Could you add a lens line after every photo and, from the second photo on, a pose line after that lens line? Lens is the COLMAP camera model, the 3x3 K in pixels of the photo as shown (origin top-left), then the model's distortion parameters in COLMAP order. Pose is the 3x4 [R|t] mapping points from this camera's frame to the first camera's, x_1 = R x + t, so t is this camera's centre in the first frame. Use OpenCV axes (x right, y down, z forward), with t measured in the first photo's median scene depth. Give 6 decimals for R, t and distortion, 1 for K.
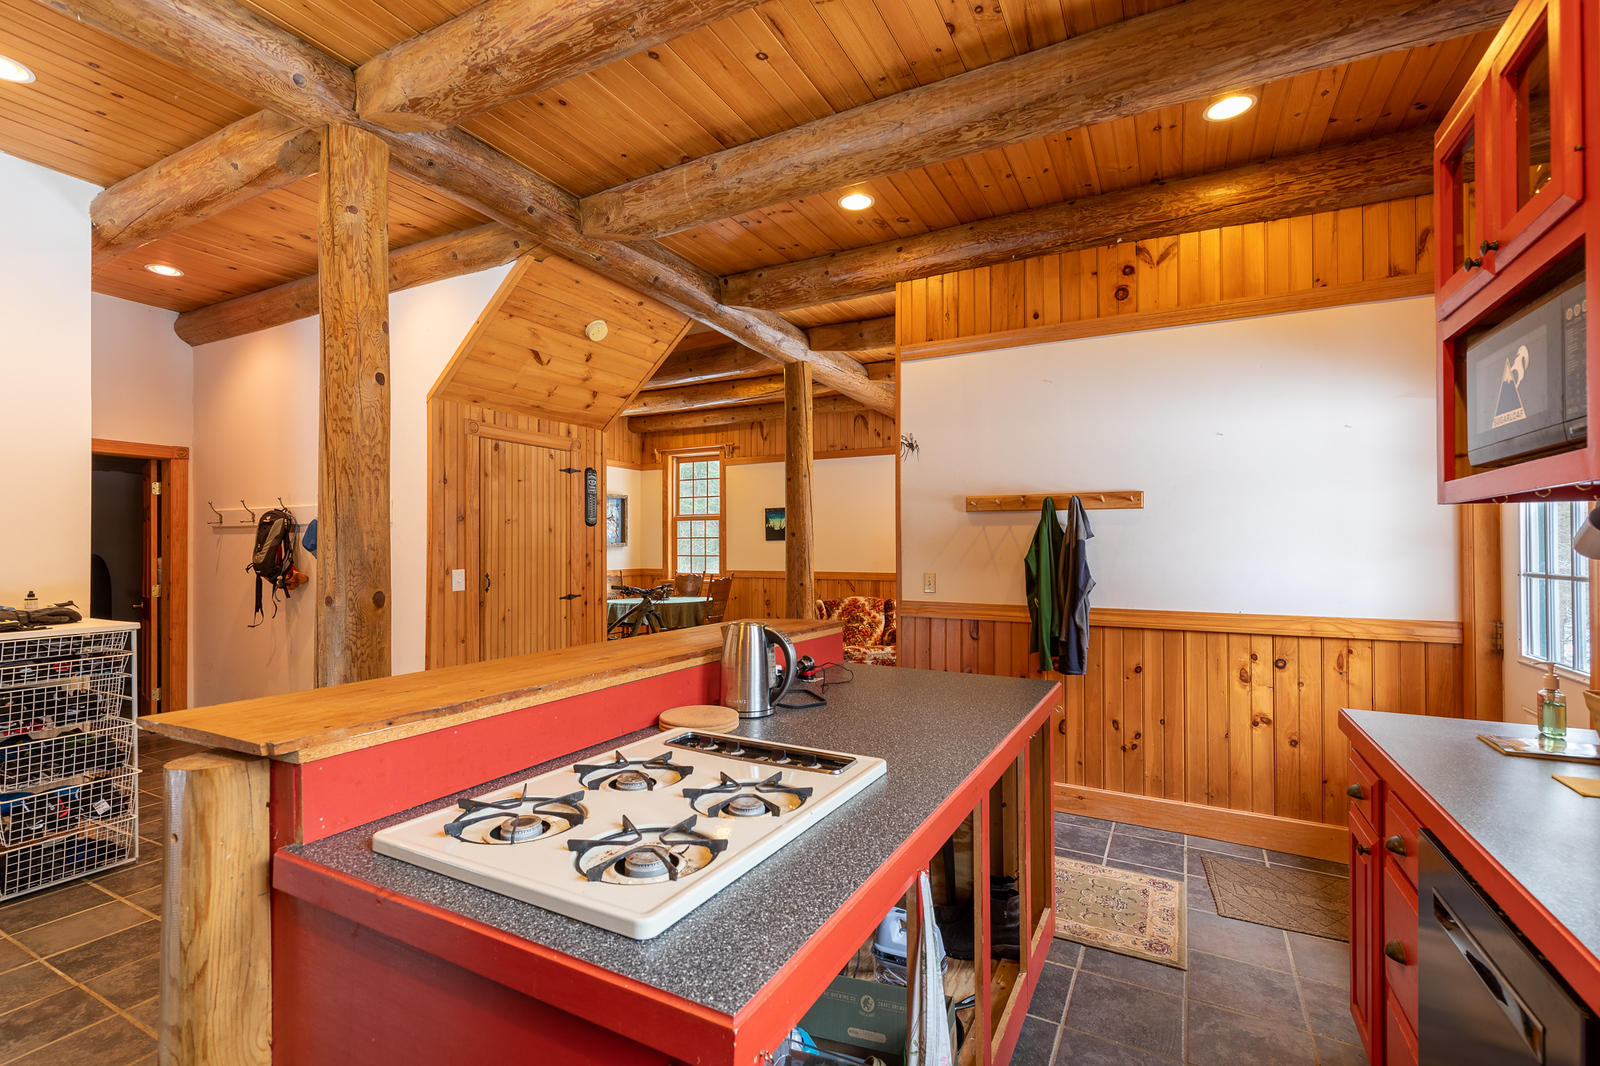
lens RADIAL K [[718.1, 0, 800.0], [0, 718.1, 536.9], [0, 0, 1]] dist [0.008886, -0.002366]
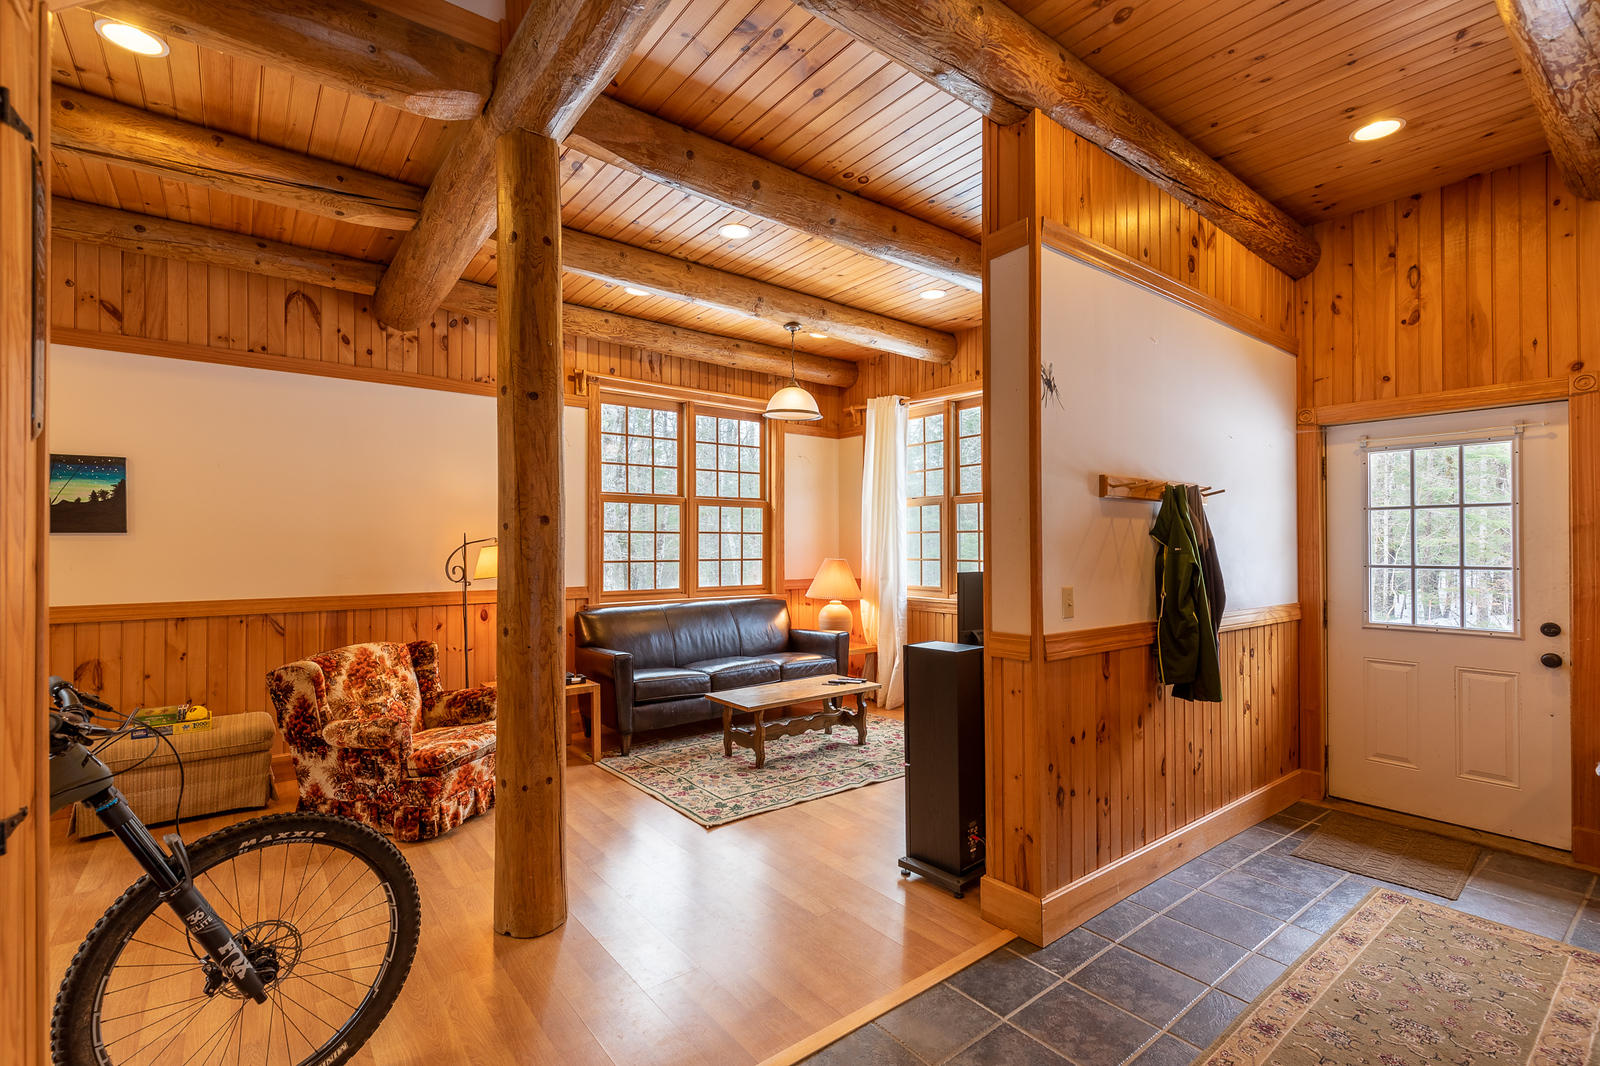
lens RADIAL K [[718.1, 0, 799.8], [0, 718.1, 539.7], [0, 0, 1]] dist [0.008886, -0.002366]
pose [[0.407986, 0.008266, 0.912951, -0.452723], [-0.010647, 0.999934, -0.004295, 0.011680], [-0.912926, -0.007968, 0.408047, 0.852908]]
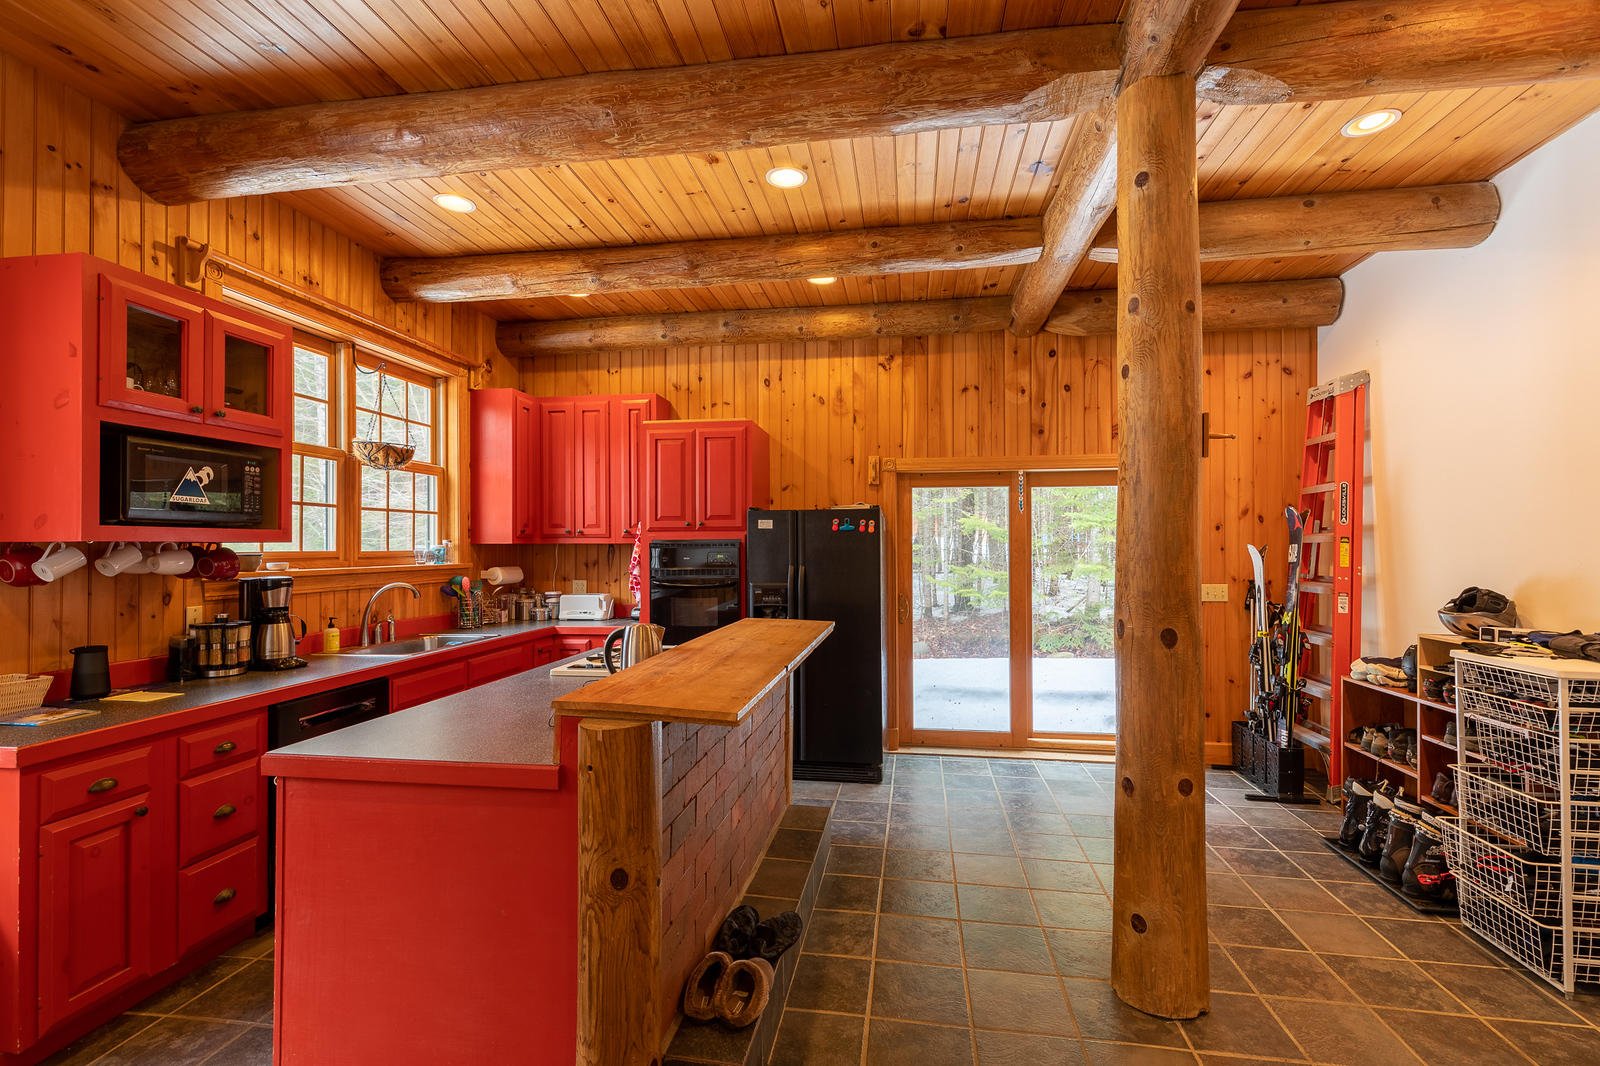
lens RADIAL K [[718.1, 0, 801.1], [0, 718.1, 539.7], [0, 0, 1]] dist [0.008886, -0.002366]
pose [[-0.944184, 0.000952, -0.329417, 0.038132], [0.008704, 0.999719, -0.022059, -0.002149], [0.329303, -0.023695, -0.943927, 1.010003]]
